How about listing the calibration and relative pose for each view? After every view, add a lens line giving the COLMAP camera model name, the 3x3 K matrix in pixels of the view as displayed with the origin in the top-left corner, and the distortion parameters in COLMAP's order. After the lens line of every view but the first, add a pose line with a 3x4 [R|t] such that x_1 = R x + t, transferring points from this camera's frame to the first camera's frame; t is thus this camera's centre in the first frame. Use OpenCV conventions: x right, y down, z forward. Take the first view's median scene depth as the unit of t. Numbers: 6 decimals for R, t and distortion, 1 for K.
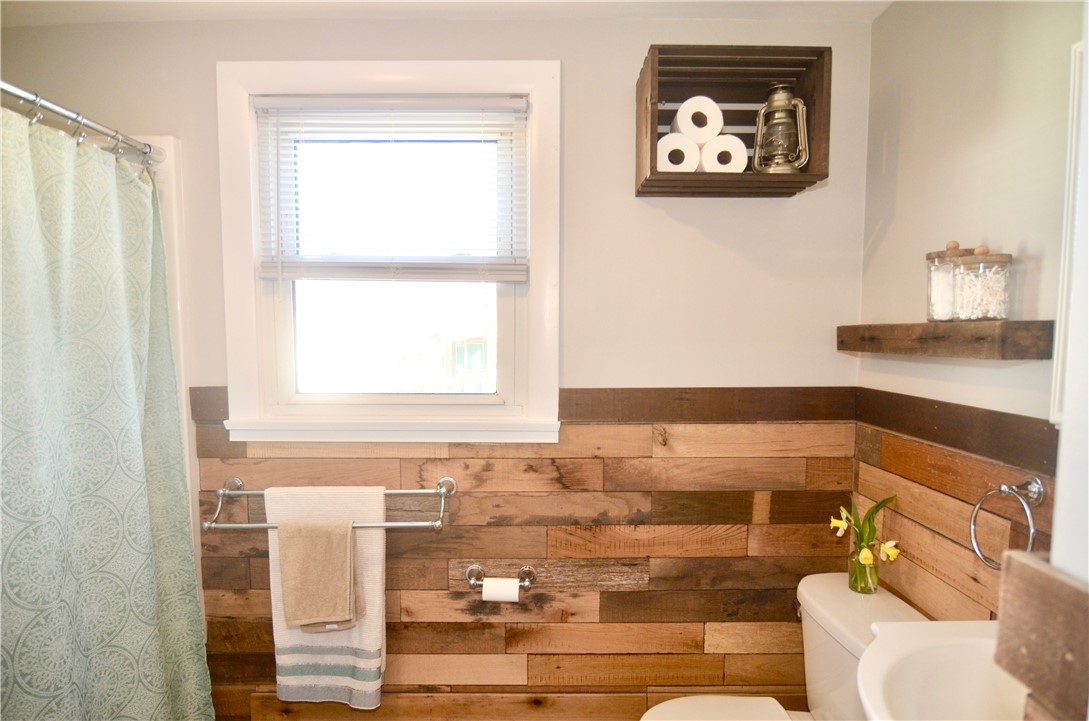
lens RADIAL K [[637.4, 0, 547.6], [0, 637.4, 369.0], [0, 0, 1]] dist [0.000872, -0.018002]
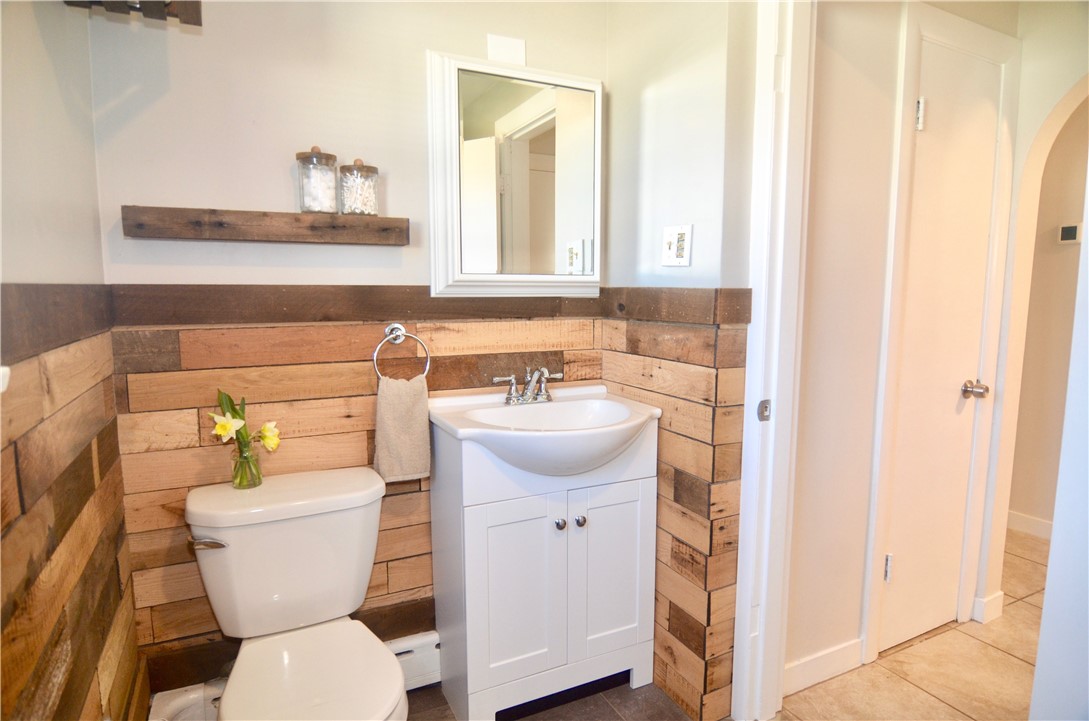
lens RADIAL K [[637.4, 0, 547.6], [0, 637.4, 369.0], [0, 0, 1]] dist [0.000872, -0.018002]
pose [[-0.441563, -0.118661, 0.889349, -0.564411], [0.051407, 0.986242, 0.157112, 0.040161], [-0.895756, 0.115094, -0.429388, 0.991152]]
